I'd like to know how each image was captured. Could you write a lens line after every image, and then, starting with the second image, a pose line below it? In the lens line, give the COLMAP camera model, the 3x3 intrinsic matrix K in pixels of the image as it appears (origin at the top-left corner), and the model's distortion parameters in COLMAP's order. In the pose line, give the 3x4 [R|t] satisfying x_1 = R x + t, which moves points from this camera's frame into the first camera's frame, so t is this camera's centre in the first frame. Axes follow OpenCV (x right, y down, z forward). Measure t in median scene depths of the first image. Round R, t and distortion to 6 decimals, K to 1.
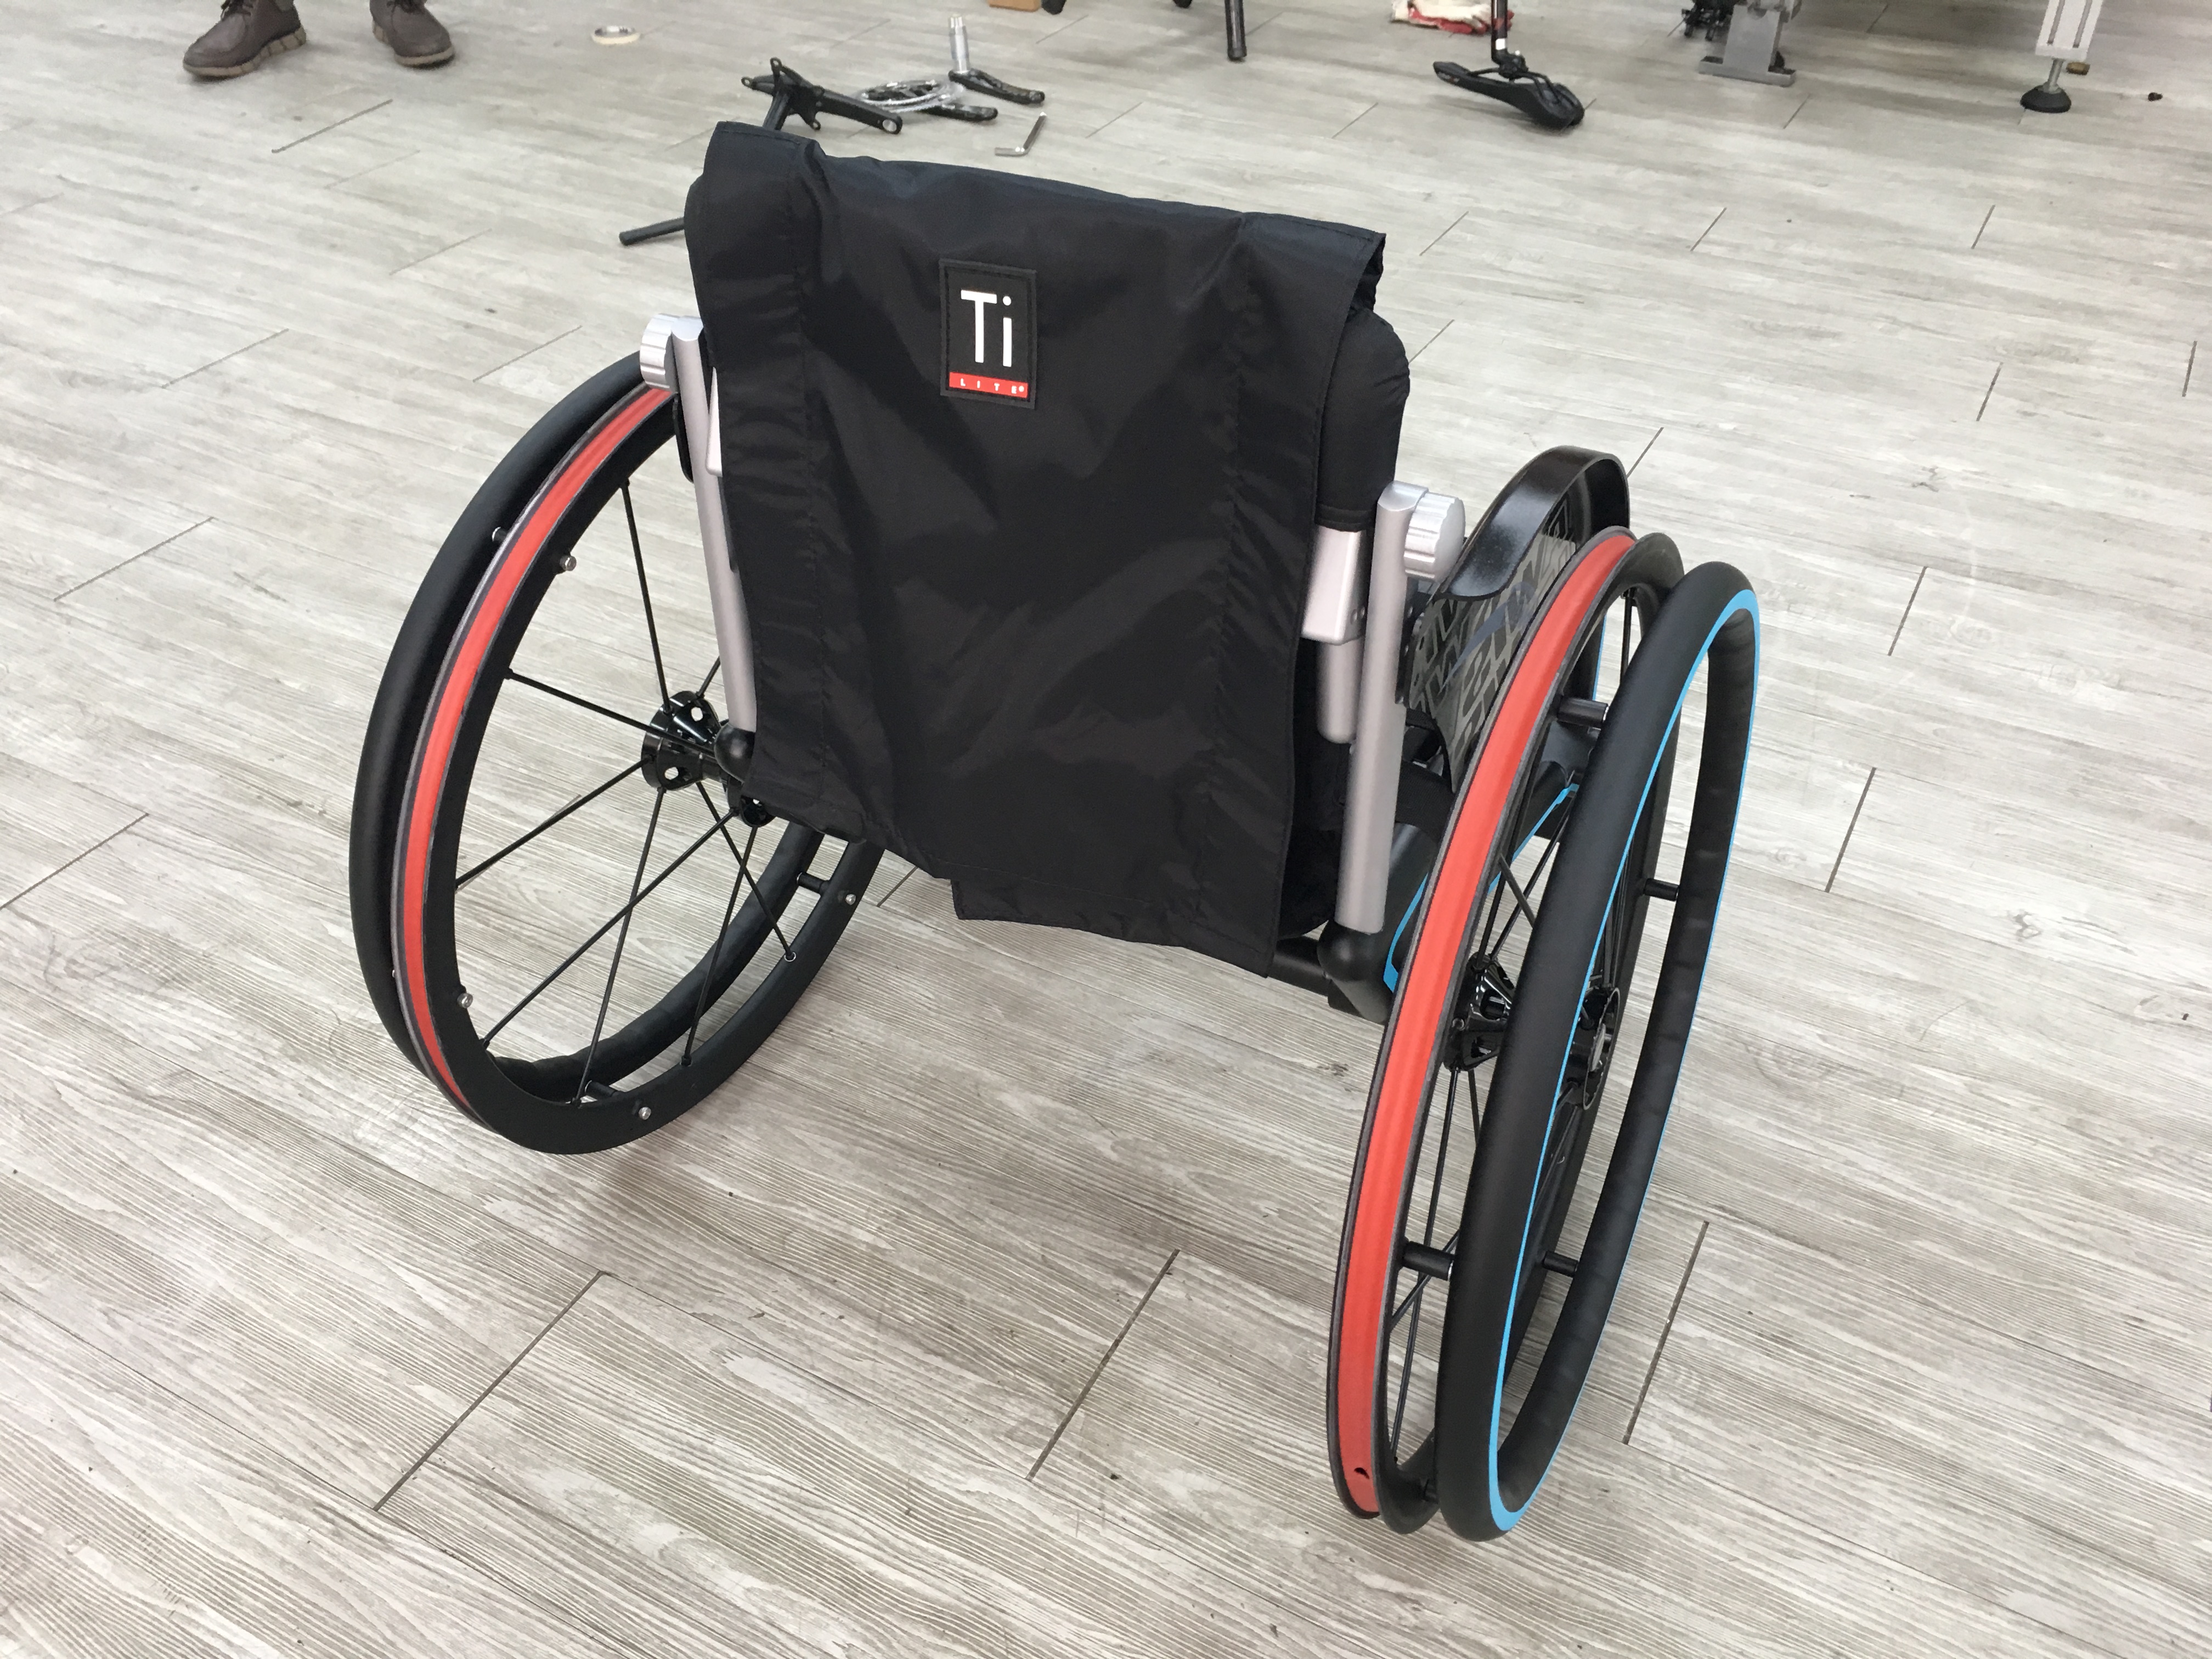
lens RADIAL K [[1880.8, 0, 1106.0], [0, 1880.8, 829.5], [0, 0, 1]] dist [0.080550, -0.117645]
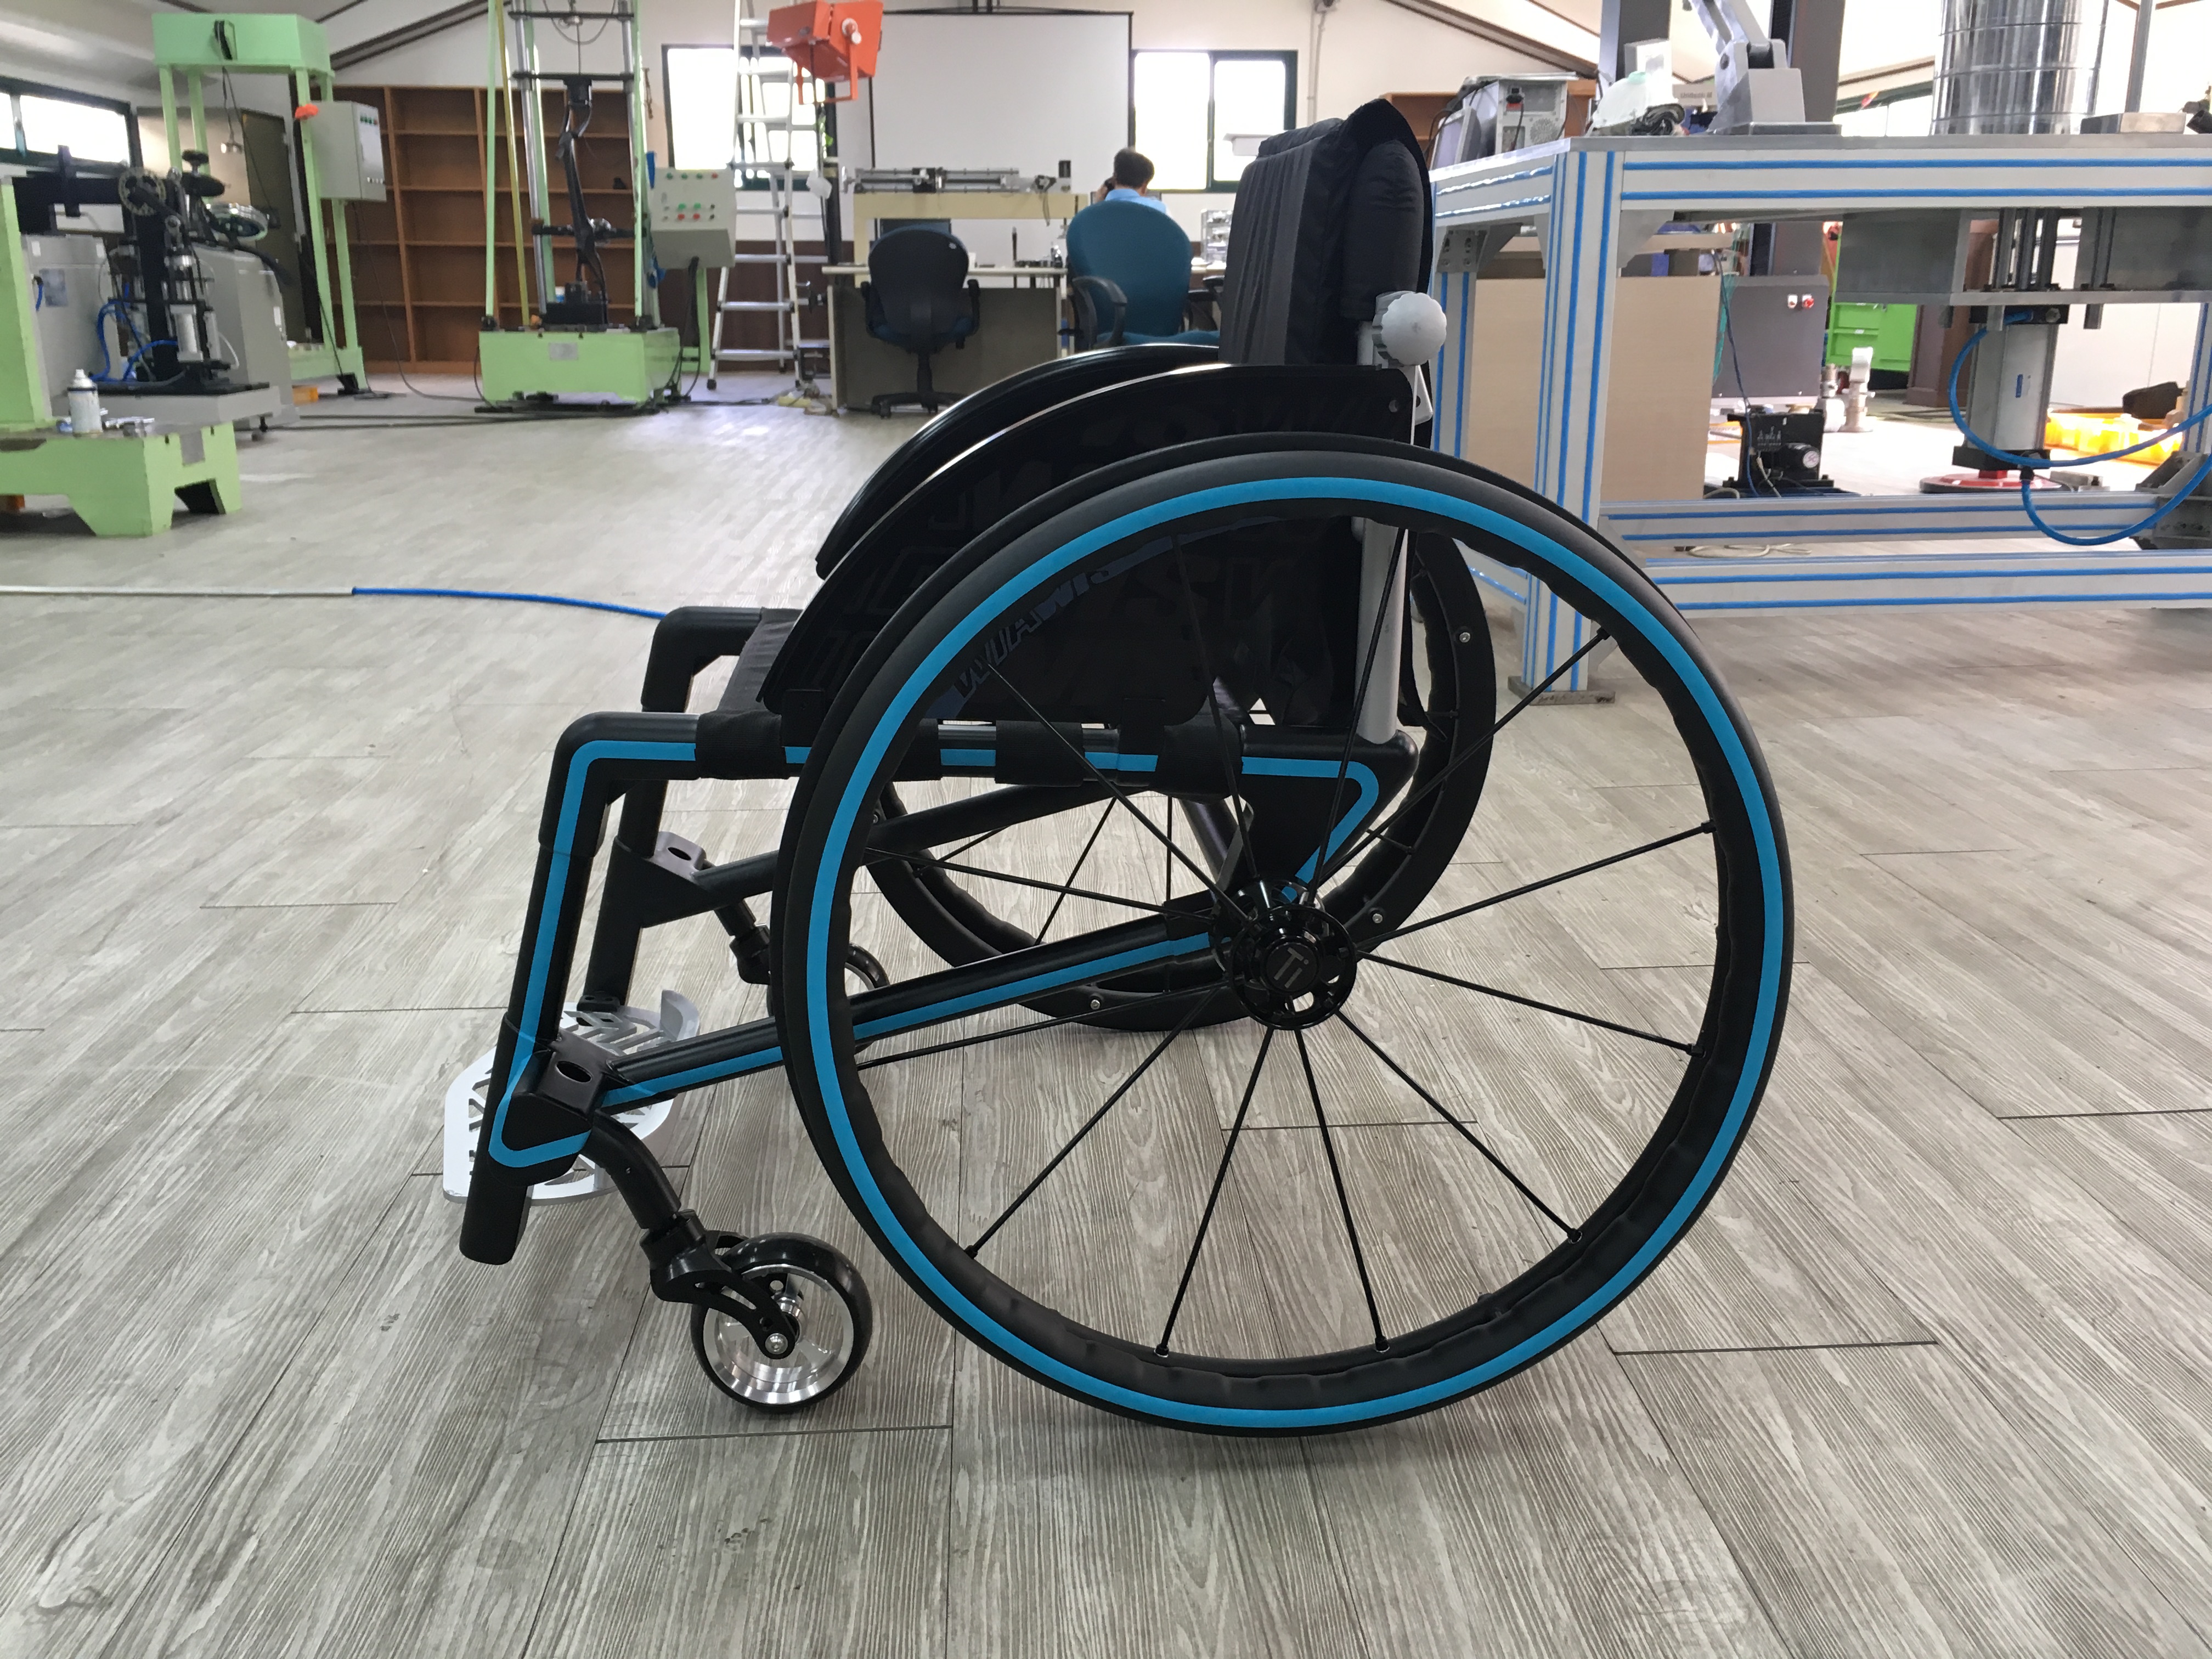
lens RADIAL K [[1880.8, 0, 1106.0], [0, 1880.8, 829.5], [0, 0, 1]] dist [0.080550, -0.117645]
pose [[-0.530595, -0.239675, 0.813034, -0.907657], [0.519718, 0.665741, 0.535428, -0.612405], [-0.669599, 0.706644, -0.228675, 1.323690]]
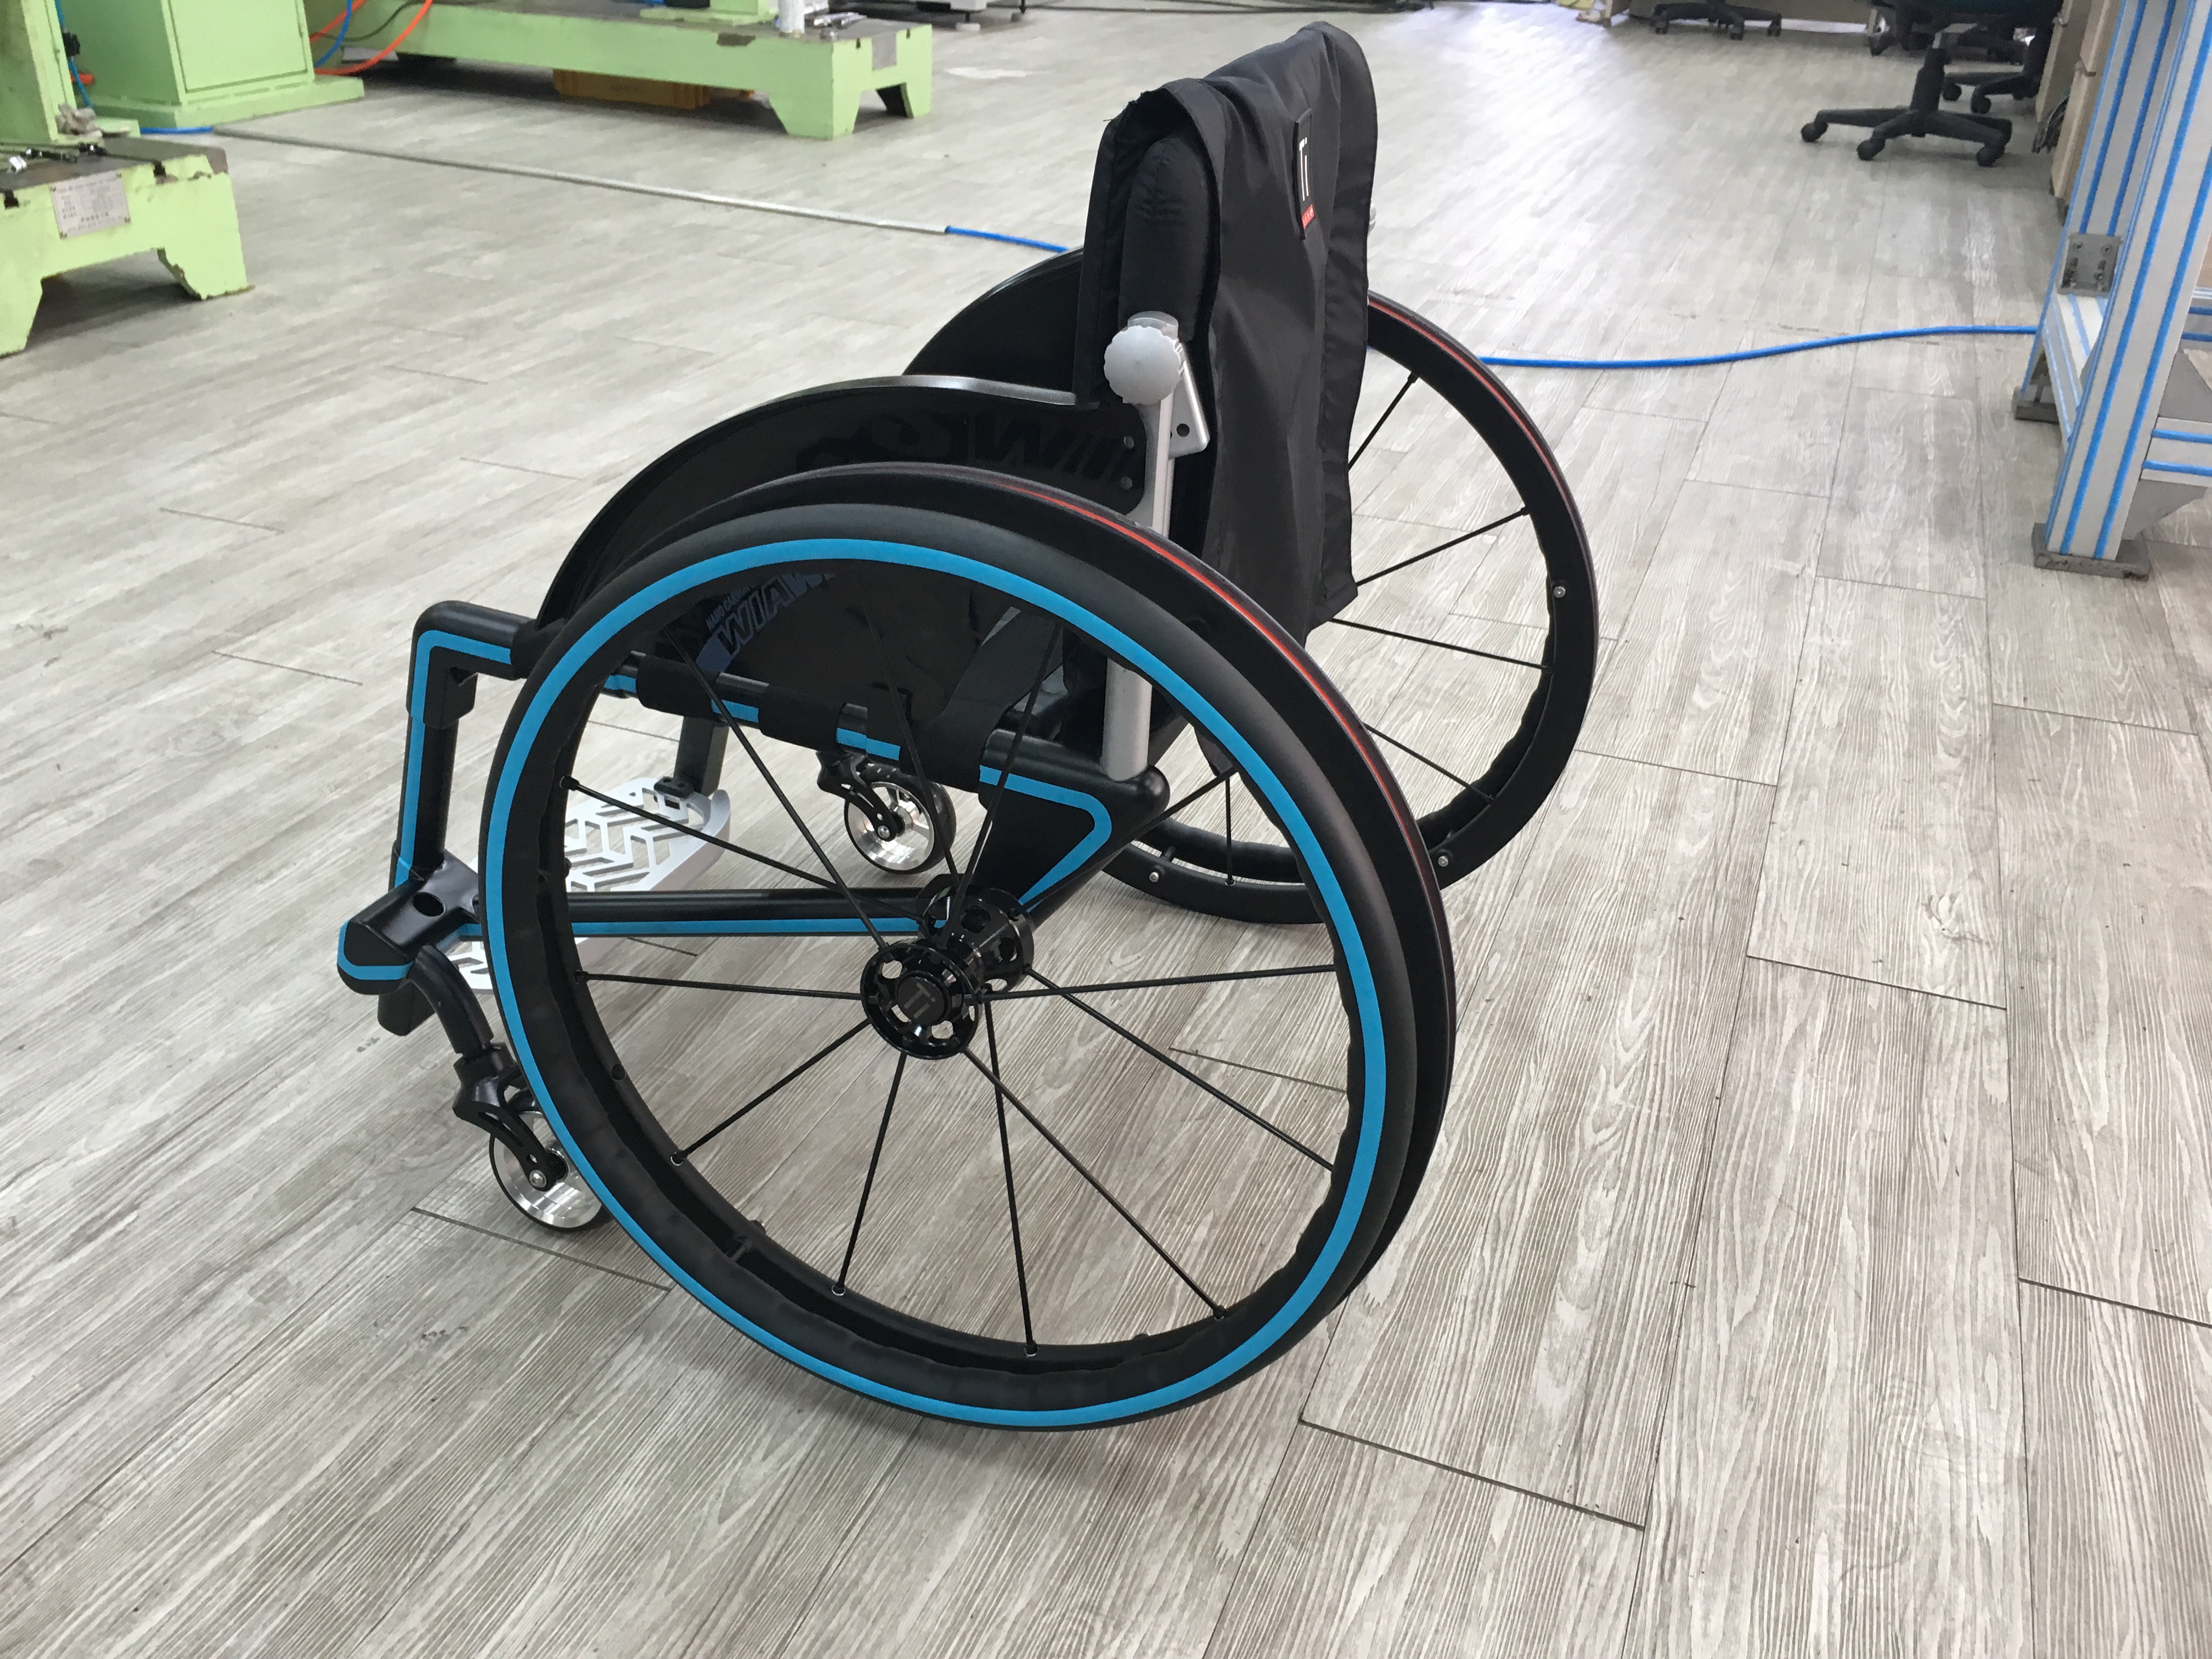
lens RADIAL K [[1880.8, 0, 1106.0], [0, 1880.8, 829.5], [0, 0, 1]] dist [0.080550, -0.117645]
pose [[-0.121626, -0.481324, 0.868063, -0.990428], [0.583492, 0.672815, 0.454817, -0.456720], [-0.802960, 0.561825, 0.199017, 0.818851]]
